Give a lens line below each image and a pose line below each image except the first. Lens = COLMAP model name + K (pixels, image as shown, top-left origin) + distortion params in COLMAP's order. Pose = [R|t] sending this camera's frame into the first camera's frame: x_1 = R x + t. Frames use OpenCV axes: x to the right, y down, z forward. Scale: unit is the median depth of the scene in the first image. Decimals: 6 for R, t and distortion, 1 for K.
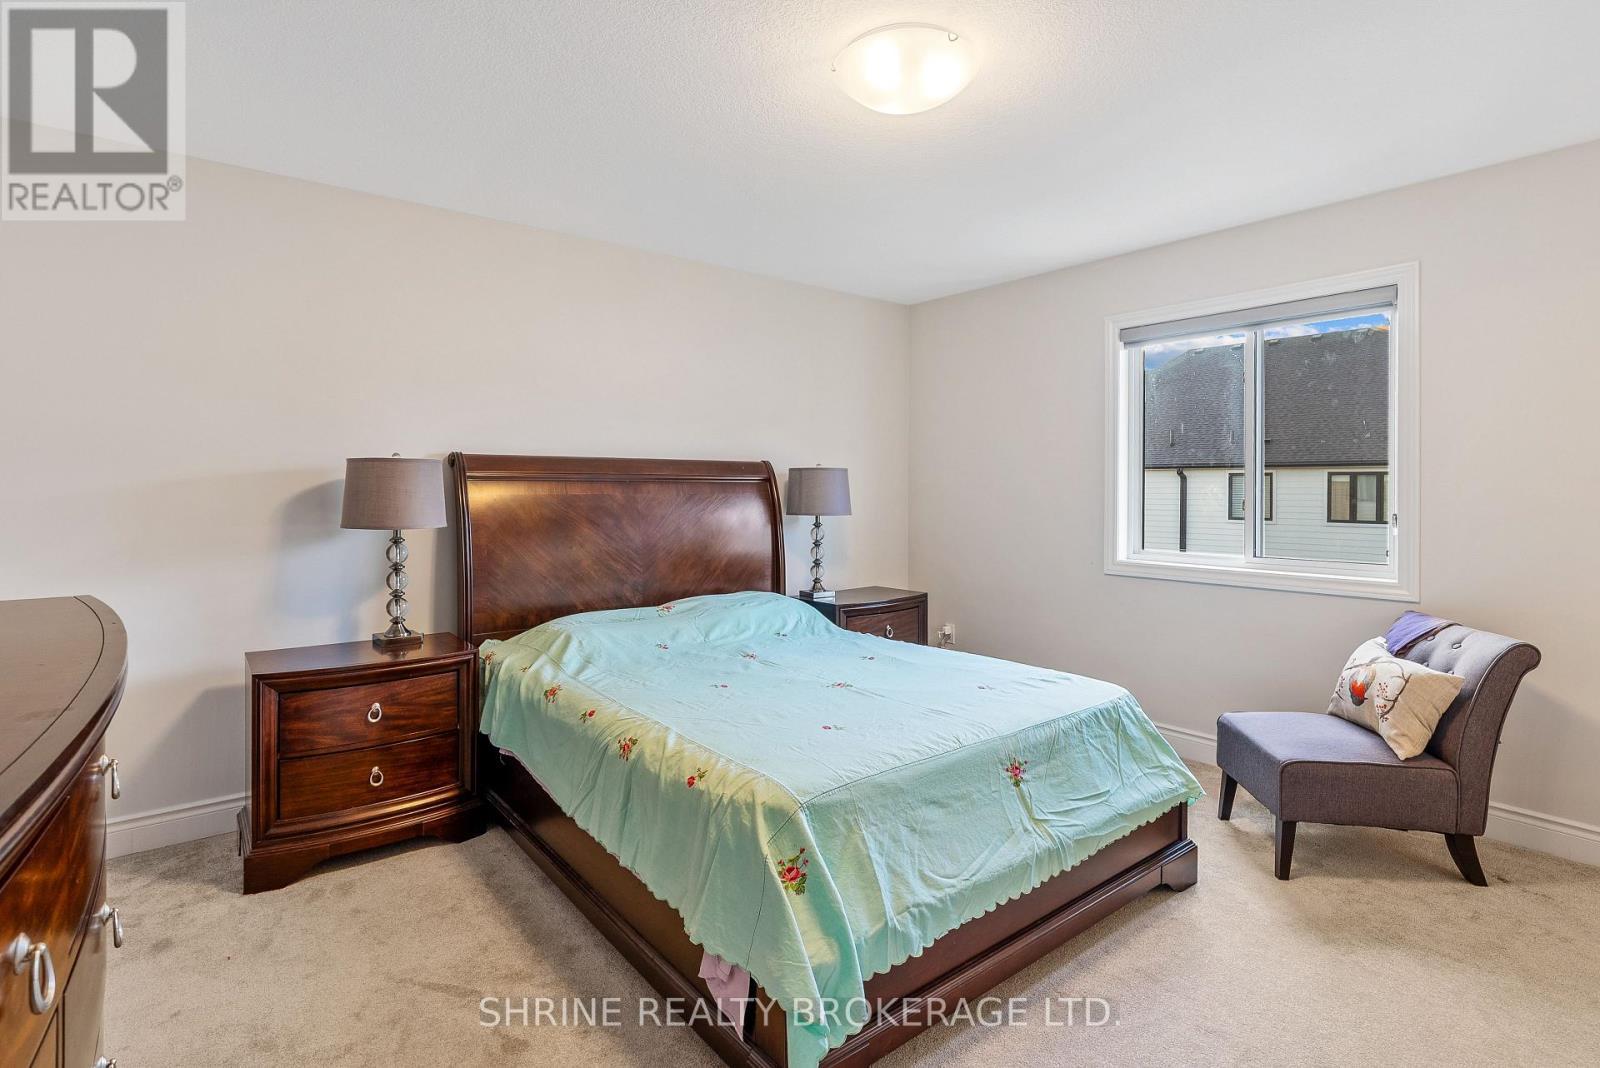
lens RADIAL K [[761.9, 0, 796.2], [0, 761.9, 488.8], [0, 0, 1]] dist [0.000036, 0.000080]
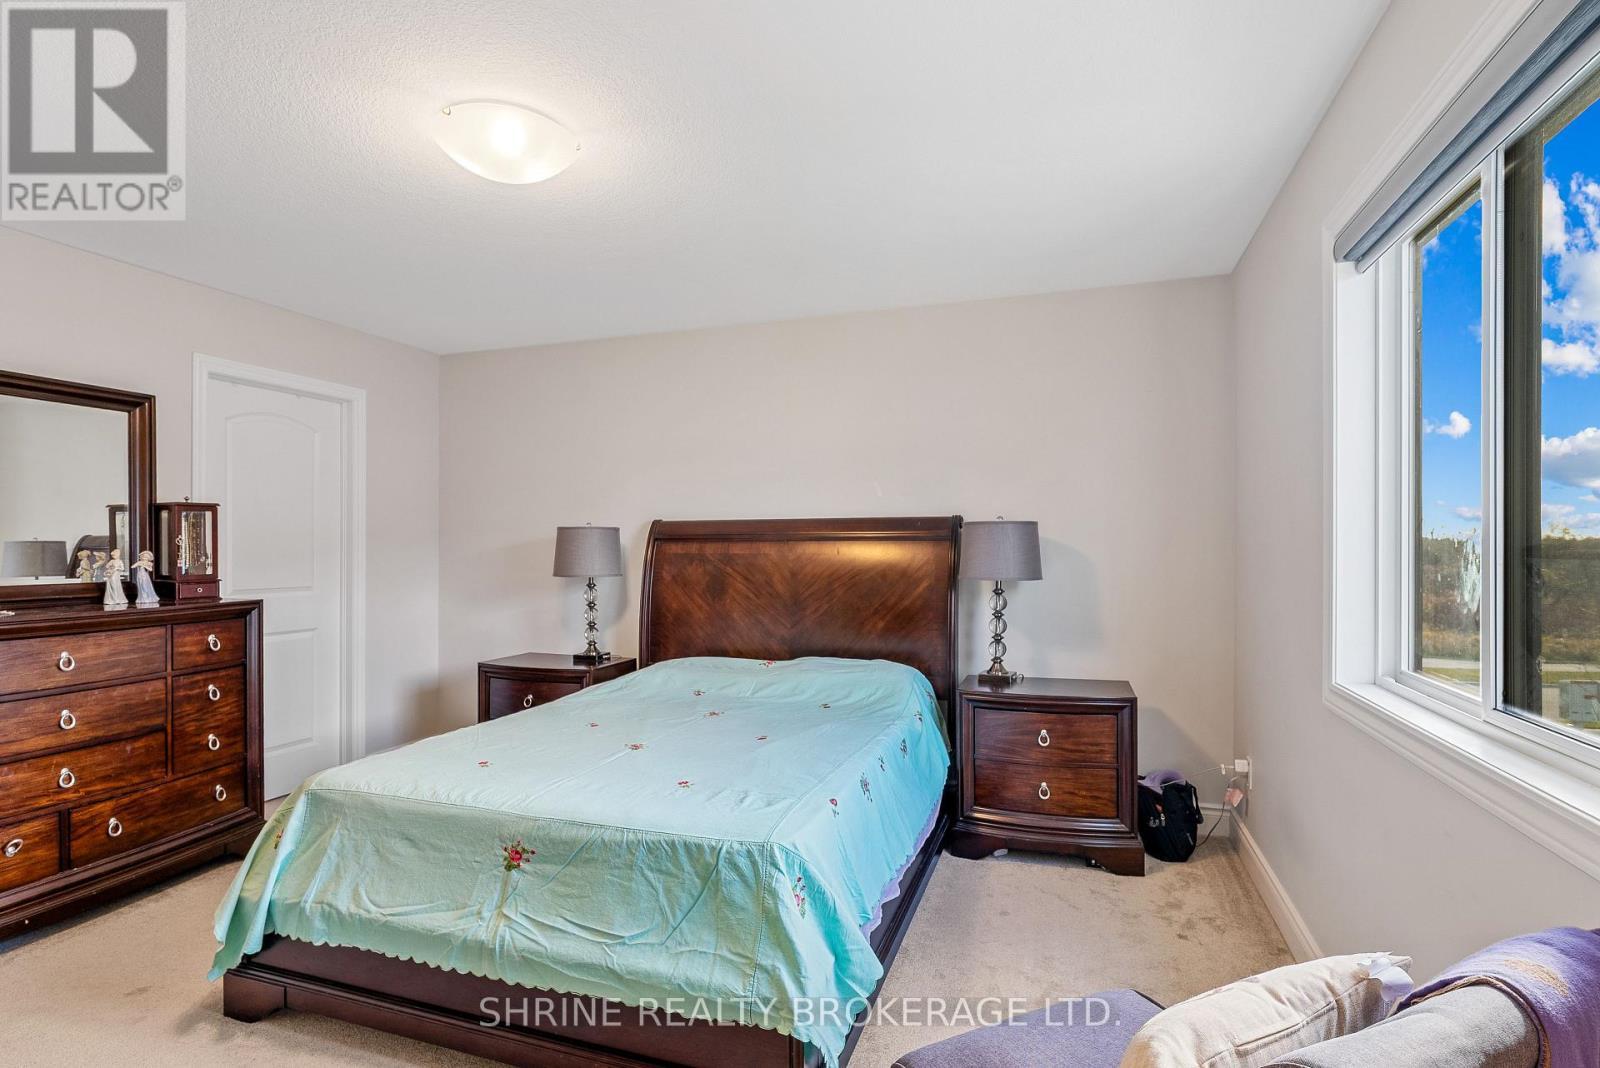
lens RADIAL K [[797.8, 0, 802.2], [0, 797.8, 539.5], [0, 0, 1]] dist [-0.002074, 0.000146]
pose [[0.538764, -0.012281, -0.842367, 1.255172], [0.005365, 0.999923, -0.011147, 0.003425], [0.842440, 0.001486, 0.538788, 0.754341]]
